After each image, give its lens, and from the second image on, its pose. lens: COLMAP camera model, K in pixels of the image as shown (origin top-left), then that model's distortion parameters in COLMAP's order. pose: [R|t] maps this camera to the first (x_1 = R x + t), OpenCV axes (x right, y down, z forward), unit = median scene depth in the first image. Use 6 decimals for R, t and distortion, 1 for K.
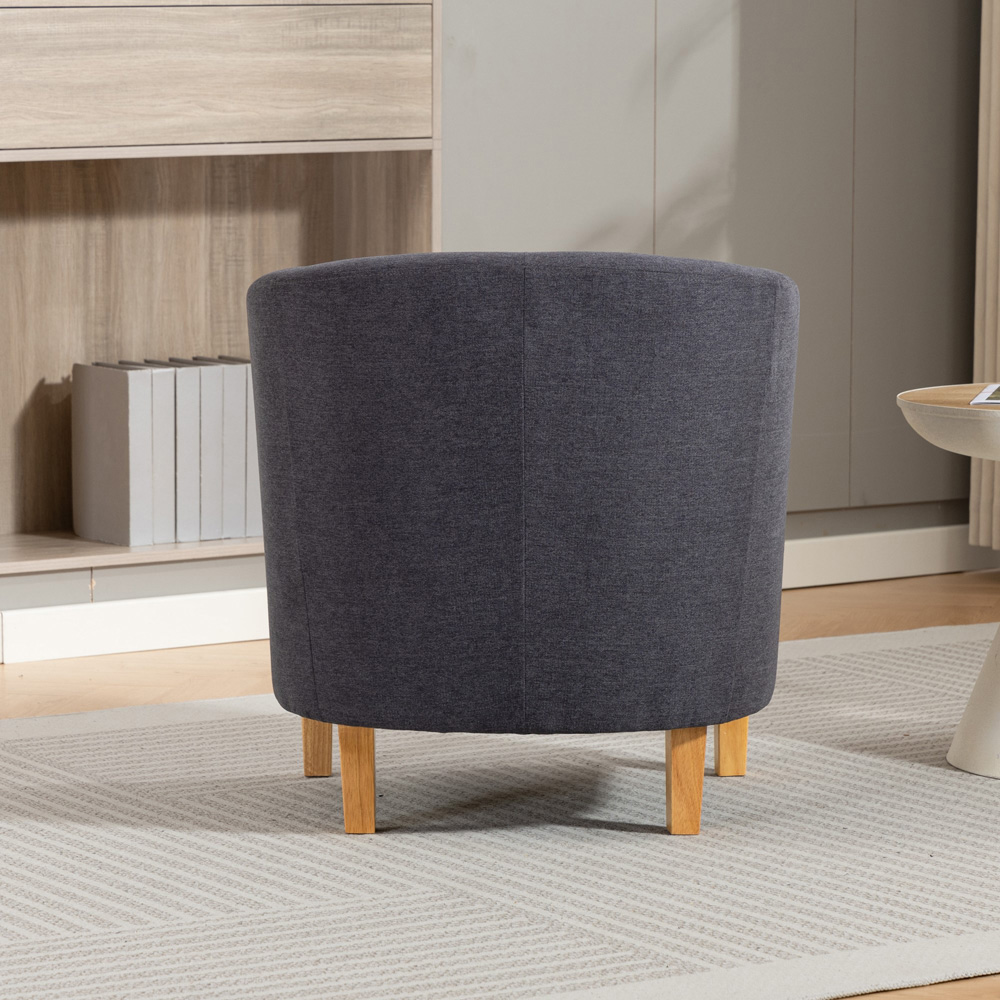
lens RADIAL K [[4437.4, 0, 509.3], [0, 4437.4, 494.3], [0, 0, 1]] dist [0.065736, 0.000000]
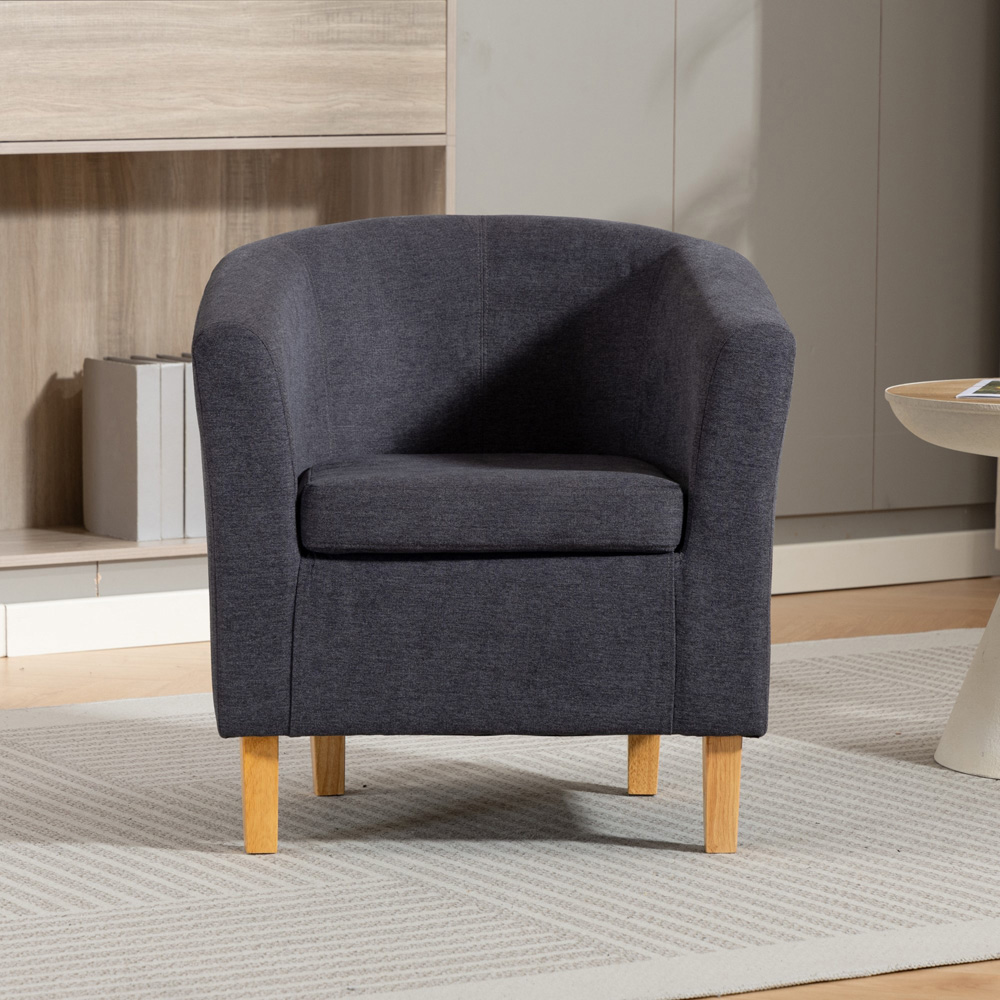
lens RADIAL K [[4431.8, 0, 469.6], [0, 4431.8, 512.0], [0, 0, 1]] dist [0.071180, 0.000000]
pose [[0.999177, 0.007552, -0.039854, 0.034362], [-0.007633, 0.999969, -0.001859, 0.007708], [0.039839, 0.002161, 0.999204, 0.008664]]
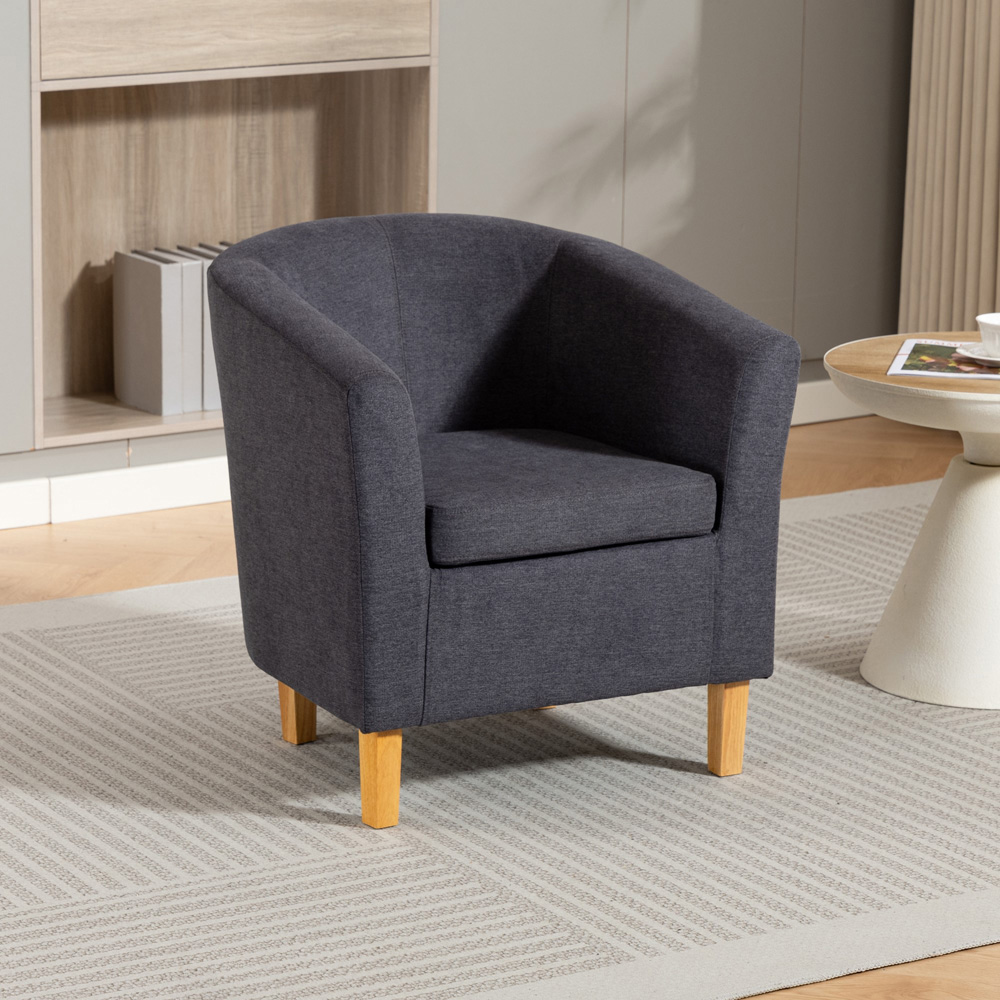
lens RADIAL K [[3694.8, 0, 491.3], [0, 3694.8, 504.9], [0, 0, 1]] dist [0.050618, 0.000000]
pose [[0.999807, 0.015499, -0.012105, 0.014172], [-0.013953, 0.992820, 0.118797, -0.096015], [0.013859, -0.118606, 0.992845, 0.054292]]
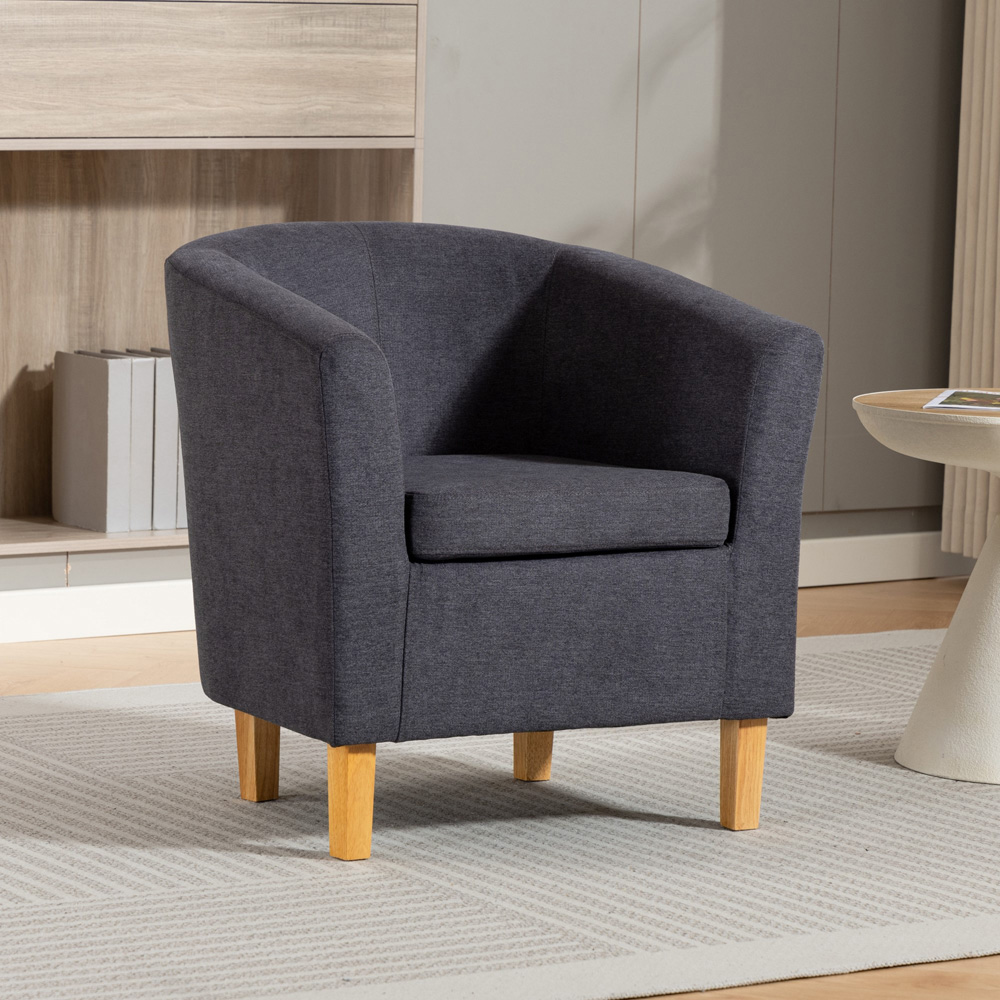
lens RADIAL K [[4419.3, 0, 498.2], [0, 4419.3, 502.9], [0, 0, 1]] dist [0.070027, 0.000000]
pose [[0.999682, 0.022739, -0.010907, 0.017829], [-0.022741, 0.999741, -0.000039, 0.003569], [0.010903, 0.000287, 0.999941, -0.011743]]
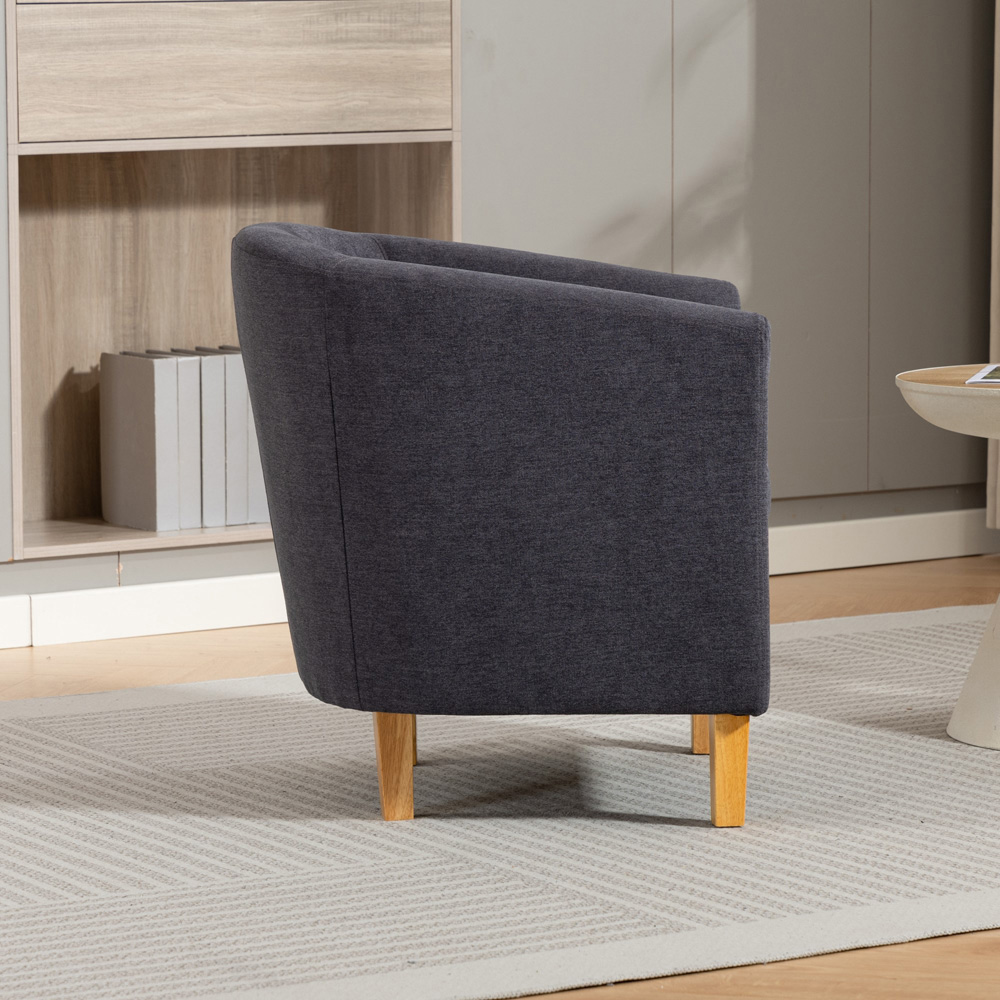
lens RADIAL K [[4431.8, 0, 537.9], [0, 4431.8, 504.7], [0, 0, 1]] dist [0.071180, 0.000000]
pose [[0.999925, -0.005034, -0.011154, 0.016217], [0.005045, 0.999987, 0.000956, 0.006074], [0.011149, -0.001012, 0.999937, -0.021989]]
